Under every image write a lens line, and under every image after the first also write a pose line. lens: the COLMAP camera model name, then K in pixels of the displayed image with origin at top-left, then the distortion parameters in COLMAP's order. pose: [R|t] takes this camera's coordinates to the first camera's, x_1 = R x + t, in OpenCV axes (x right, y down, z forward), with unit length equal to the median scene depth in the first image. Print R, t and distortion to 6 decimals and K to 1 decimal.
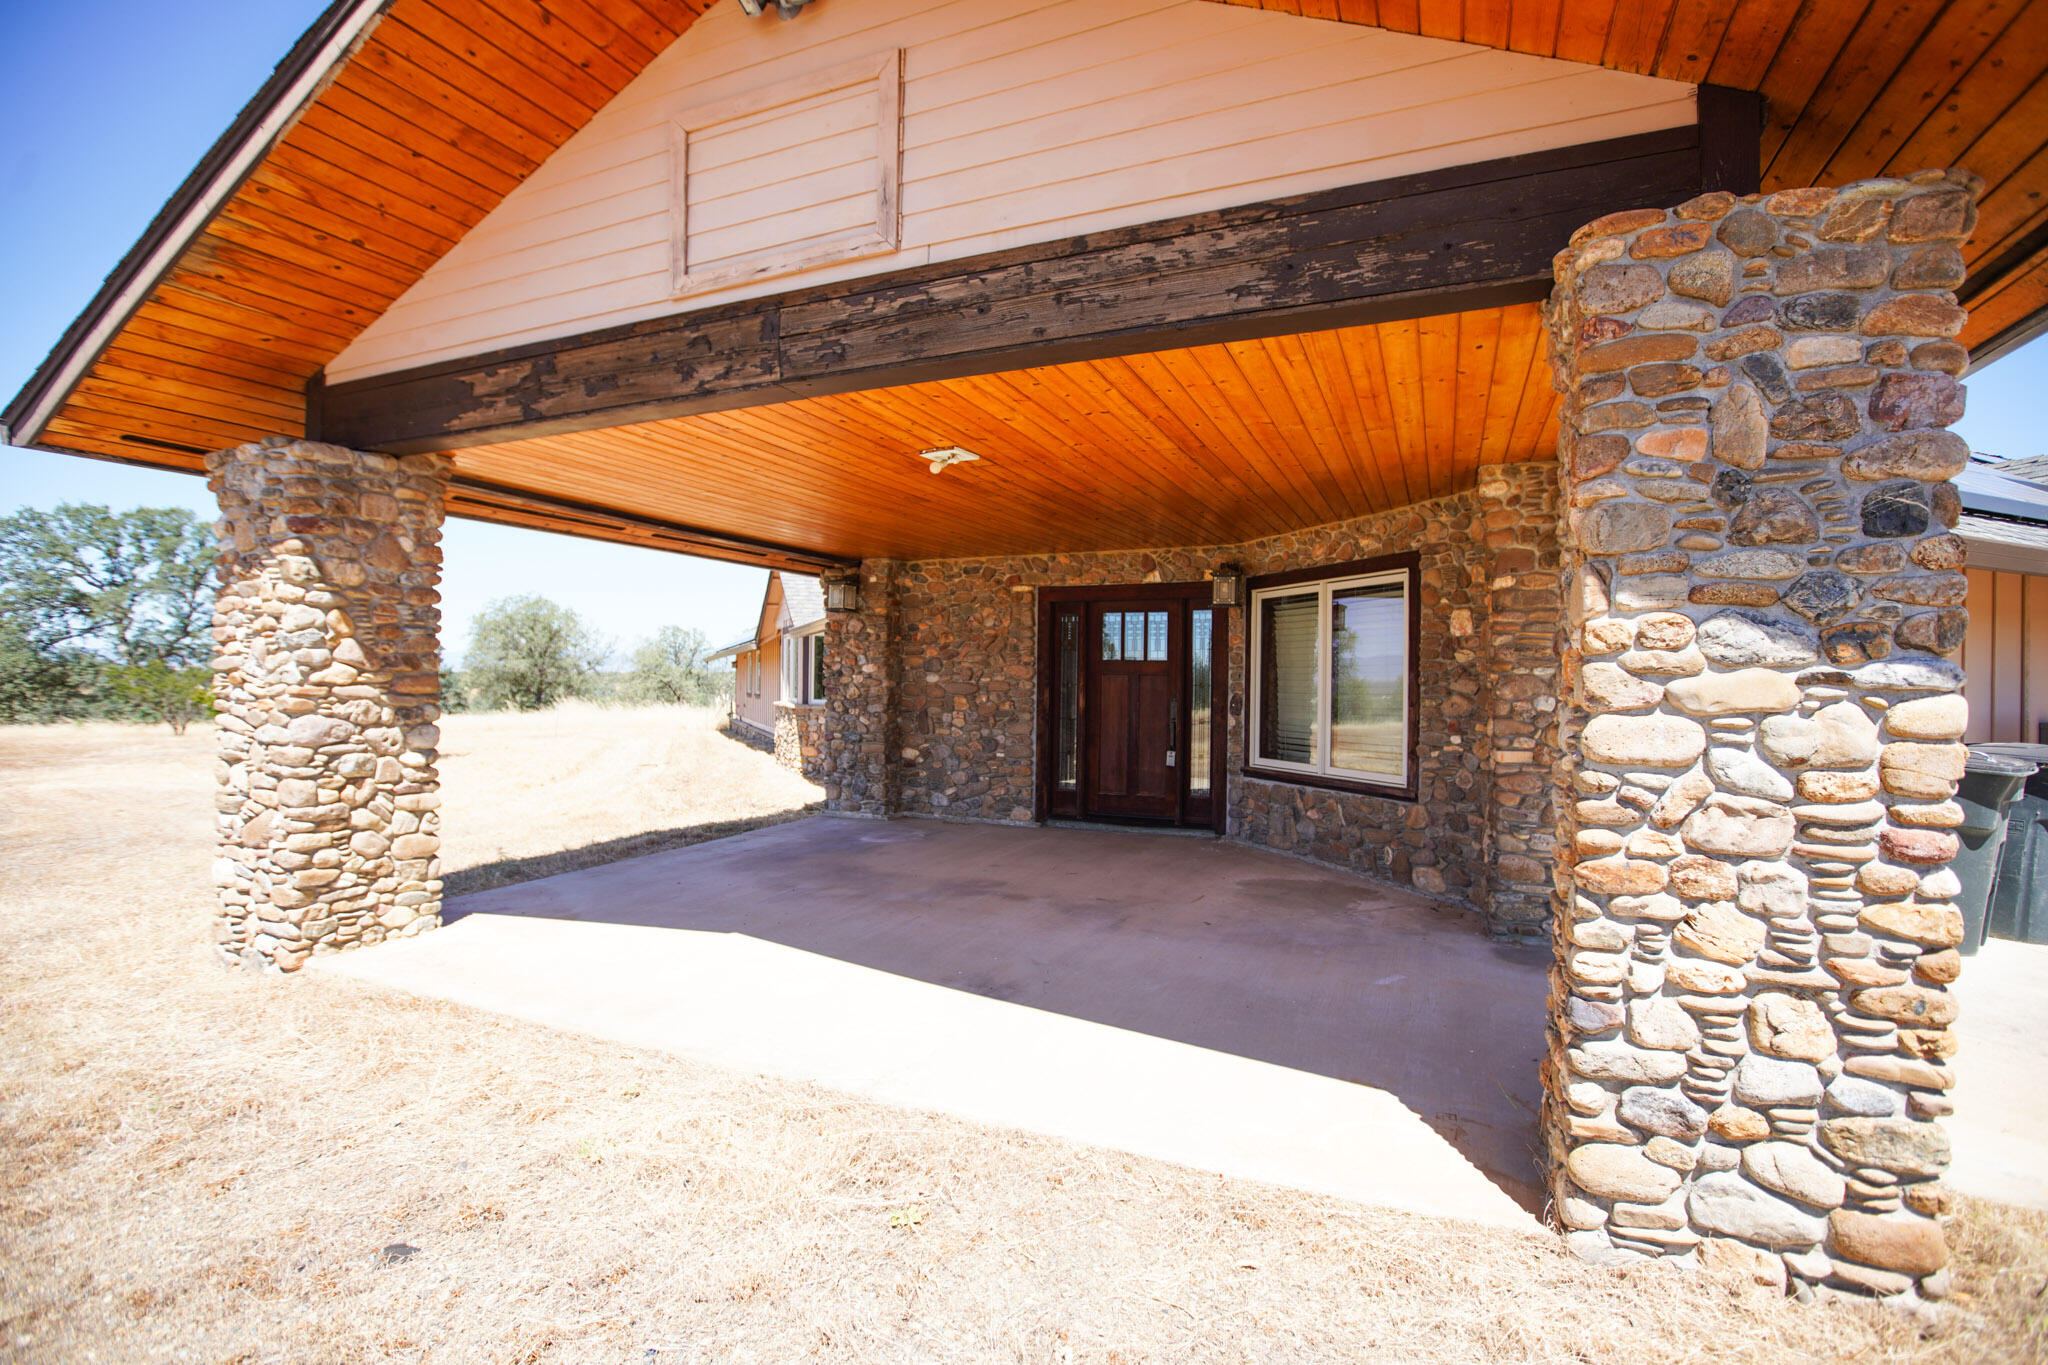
lens RADIAL K [[935.0, 0, 1037.3], [0, 935.0, 685.6], [0, 0, 1]] dist [-0.011644, 0.001665]
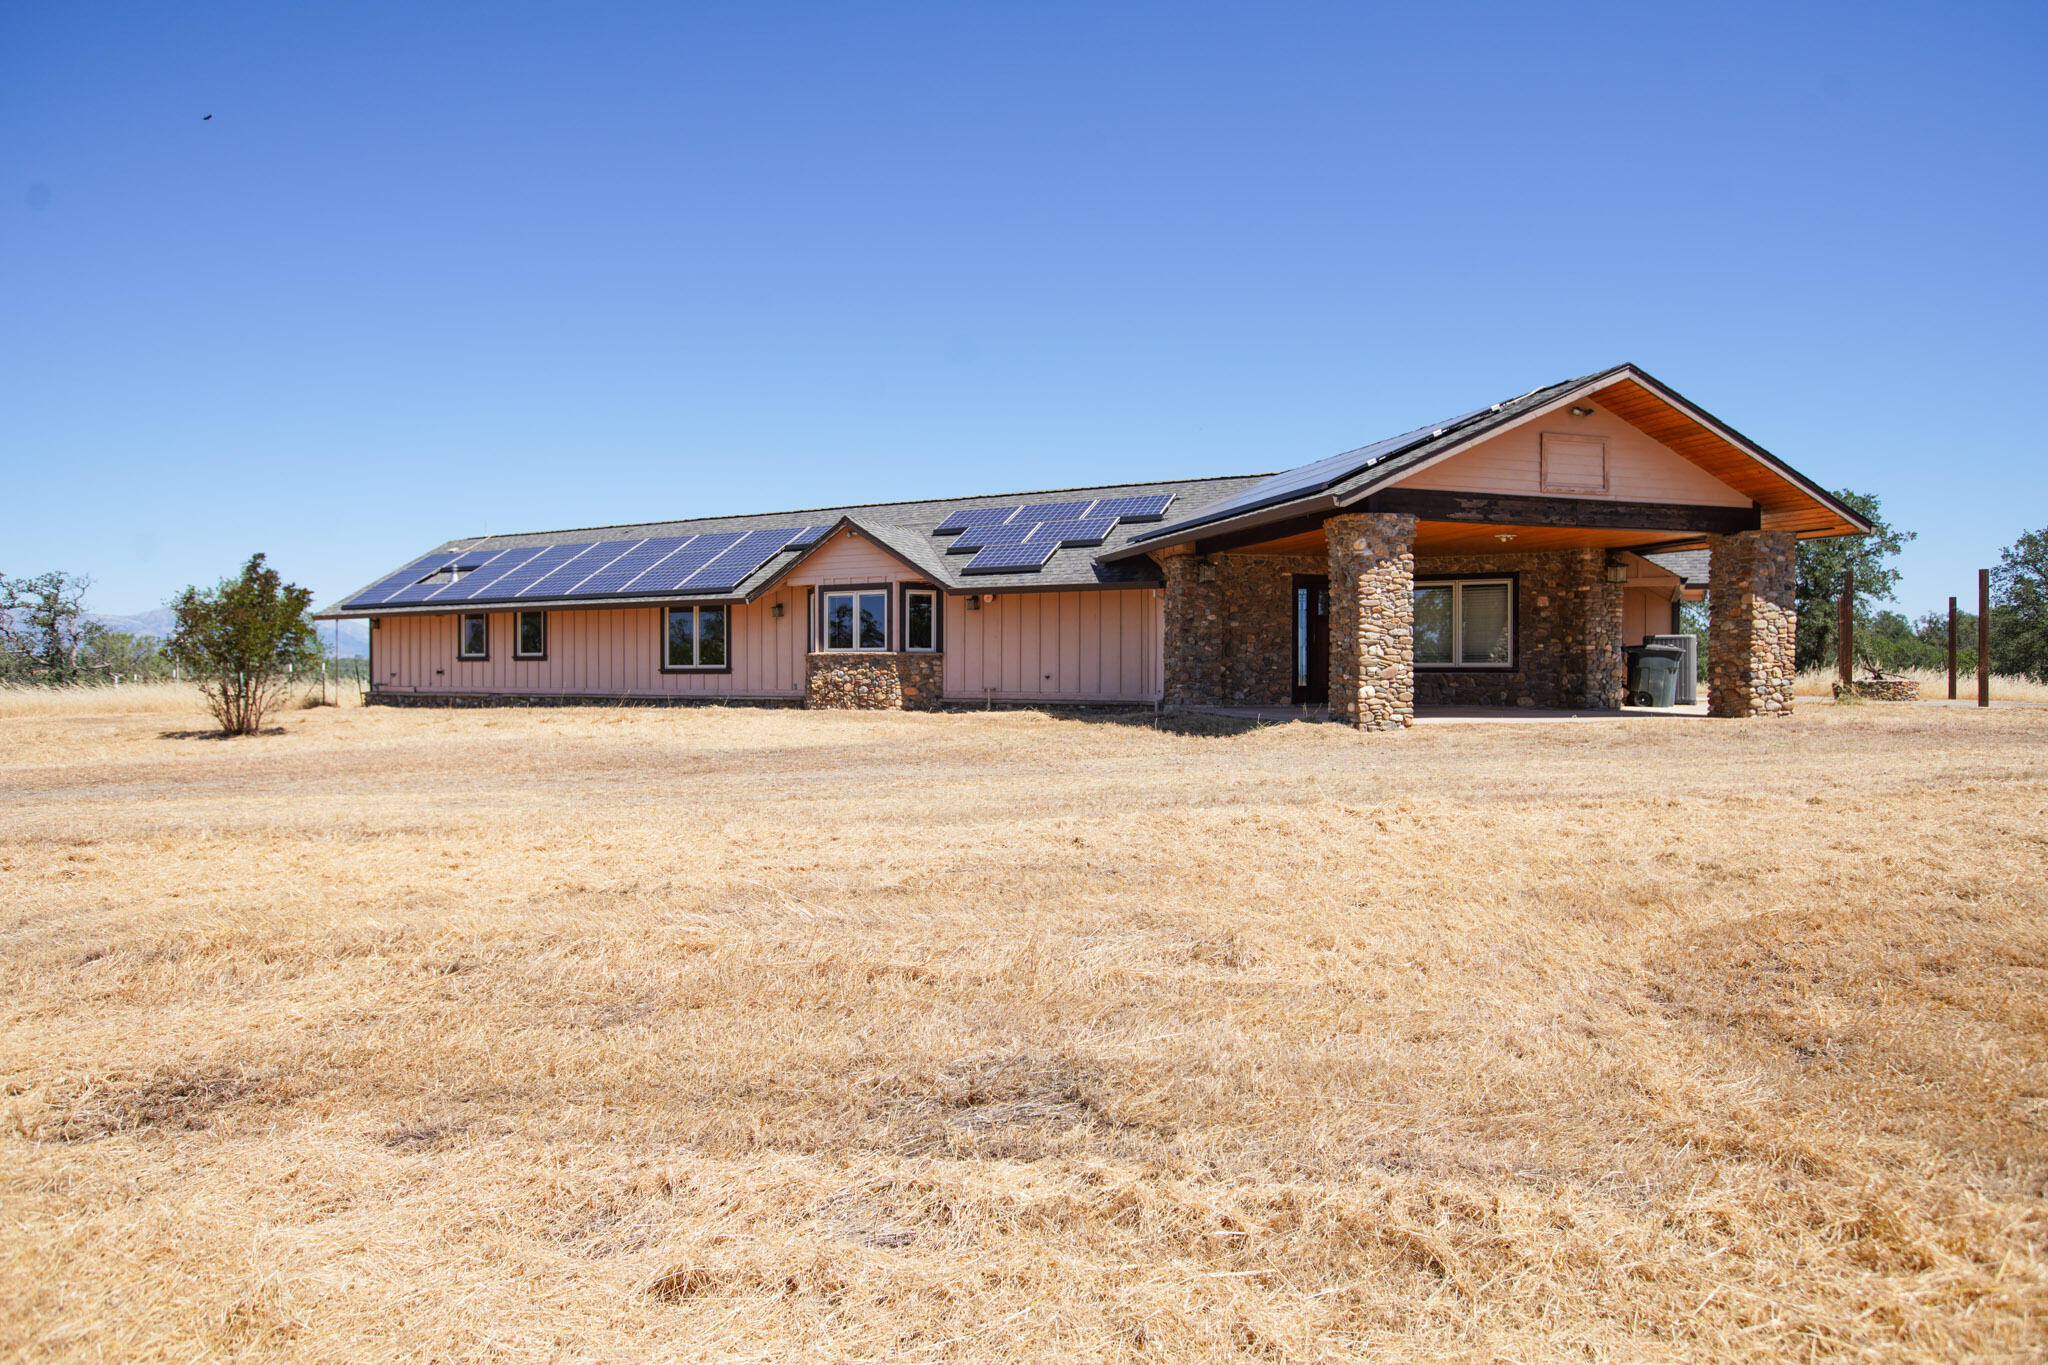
lens RADIAL K [[1161.3, 0, 1025.5], [0, 1161.3, 670.7], [0, 0, 1]] dist [-0.002530, -0.000011]
pose [[0.770209, -0.006914, 0.637755, -1.803187], [0.008302, 0.999965, 0.000815, 0.074195], [-0.637738, 0.004667, 0.770239, -0.388594]]
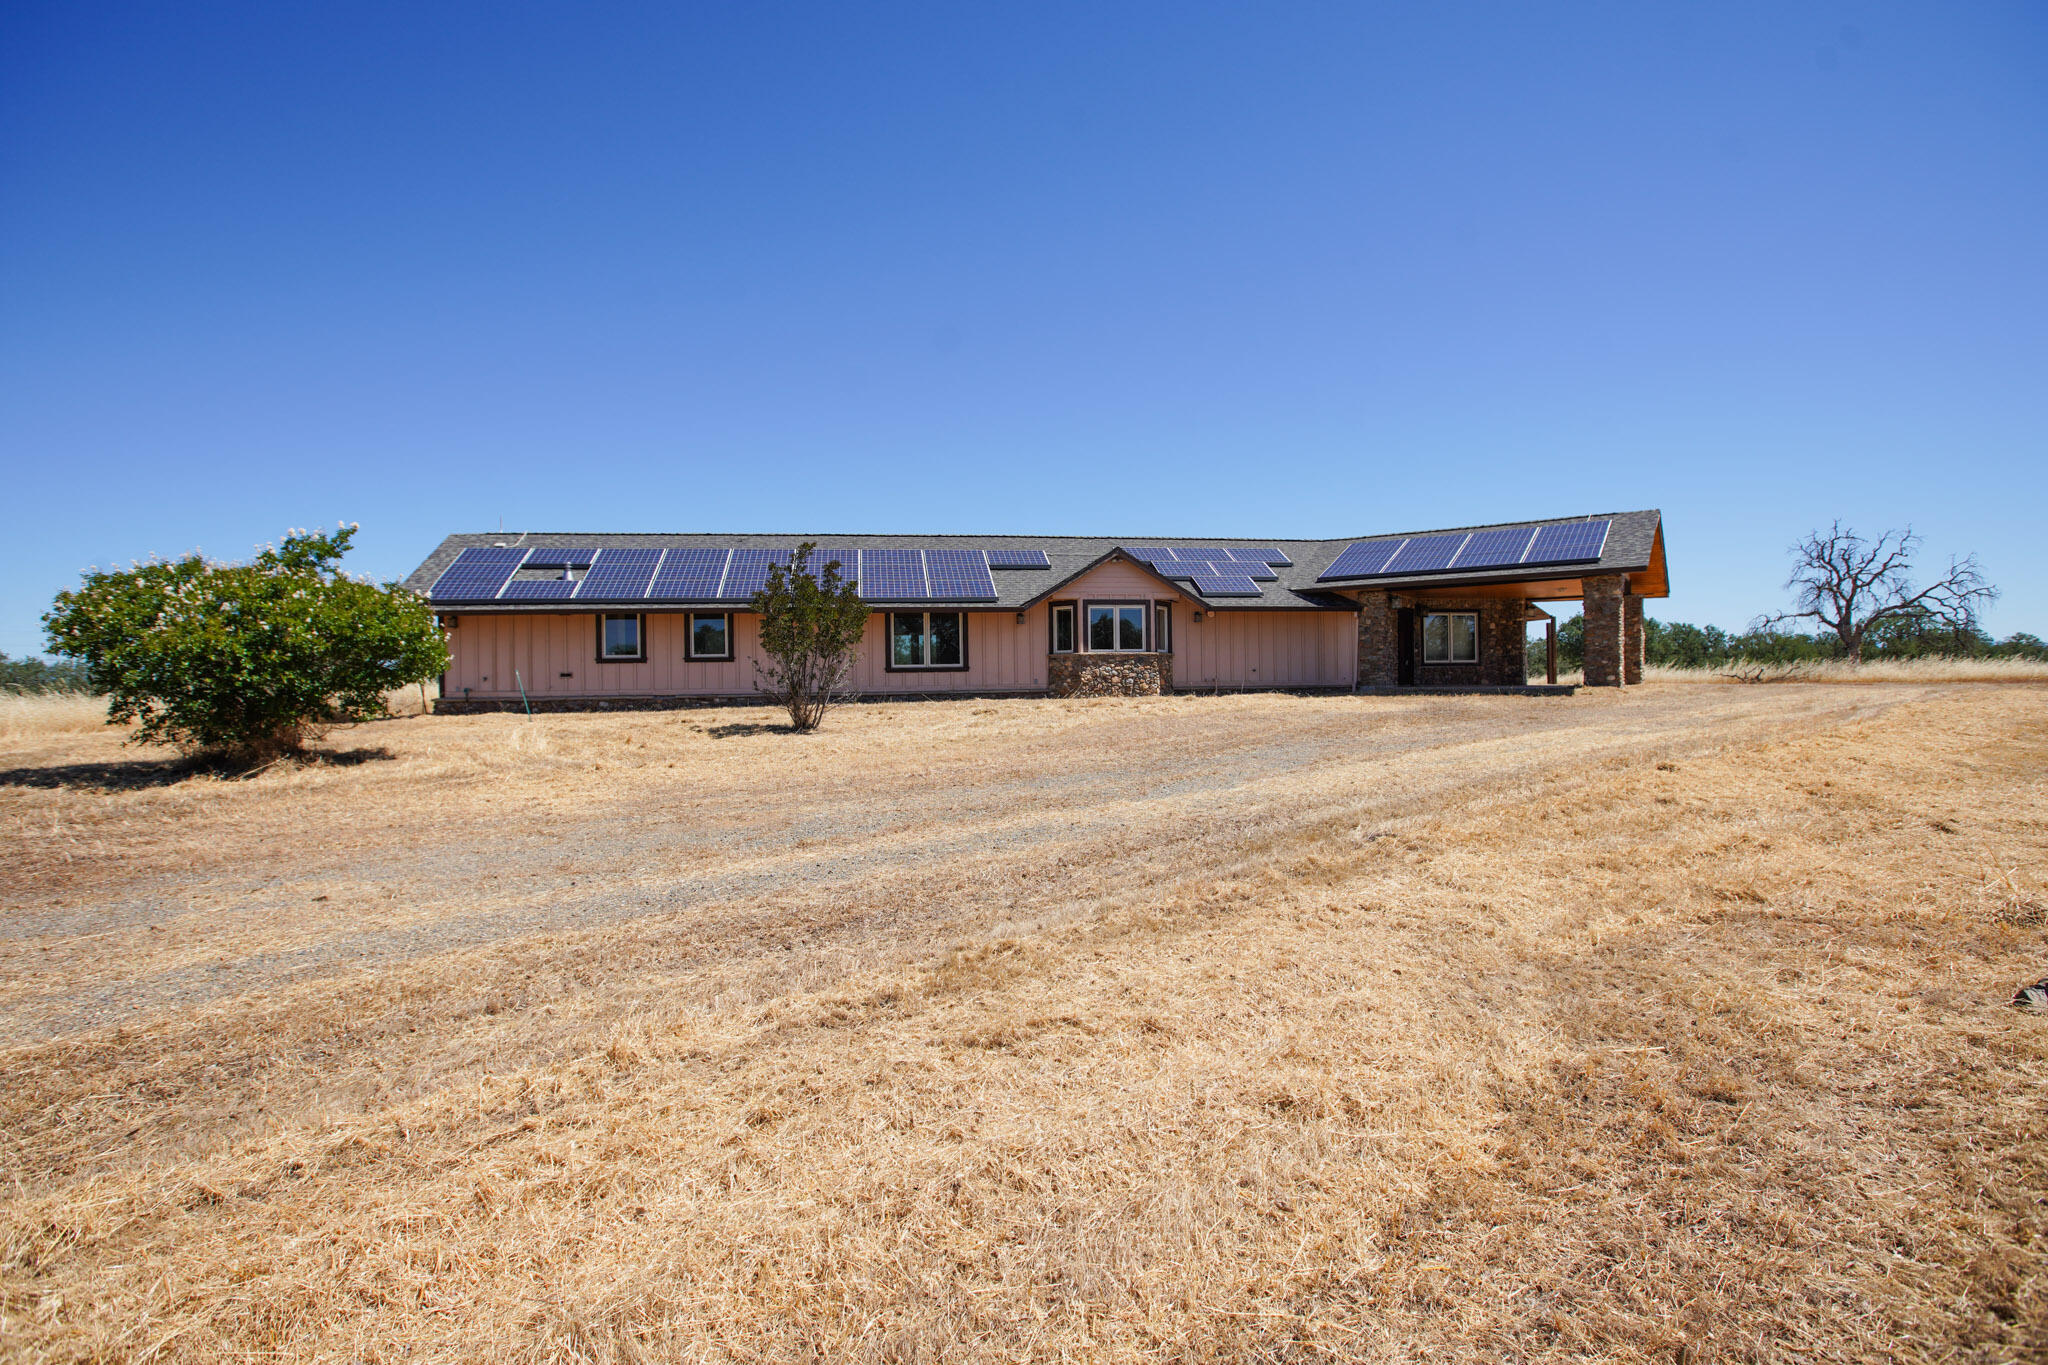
lens RADIAL K [[935.0, 0, 1016.0], [0, 935.0, 686.1], [0, 0, 1]] dist [-0.011644, 0.001665]
pose [[0.247208, -0.013433, 0.968869, -3.099931], [0.019215, 0.999775, 0.008959, 0.098675], [-0.968772, 0.016402, 0.247410, 1.420885]]
